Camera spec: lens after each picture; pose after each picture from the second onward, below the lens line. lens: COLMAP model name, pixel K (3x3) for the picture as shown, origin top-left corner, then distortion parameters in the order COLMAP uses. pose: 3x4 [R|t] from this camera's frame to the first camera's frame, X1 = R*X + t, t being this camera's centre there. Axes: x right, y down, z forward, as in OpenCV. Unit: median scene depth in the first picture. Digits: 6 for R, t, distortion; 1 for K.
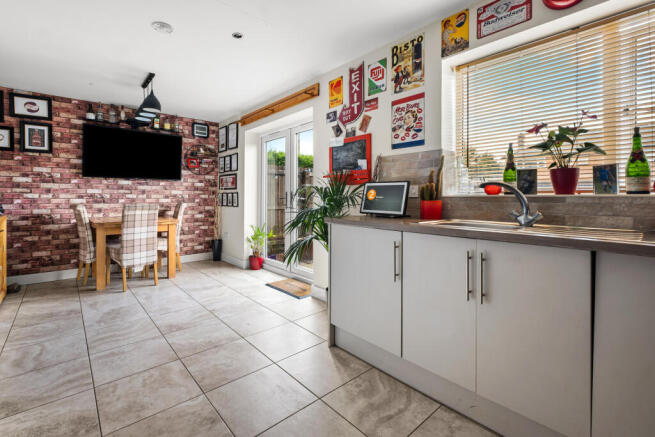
lens RADIAL K [[297.4, 0, 314.0], [0, 297.4, 198.5], [0, 0, 1]] dist [0.002535, -0.000616]
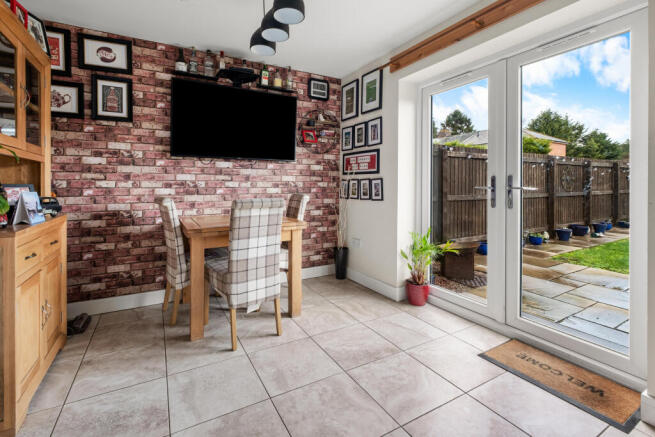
lens RADIAL K [[297.4, 0, 309.8], [0, 297.4, 186.2], [0, 0, 1]] dist [0.002535, -0.000616]
pose [[0.975082, -0.000414, -0.221843, -0.312226], [0.000171, 0.999999, -0.001112, -0.002879], [0.221844, 0.001046, 0.975082, 0.401431]]
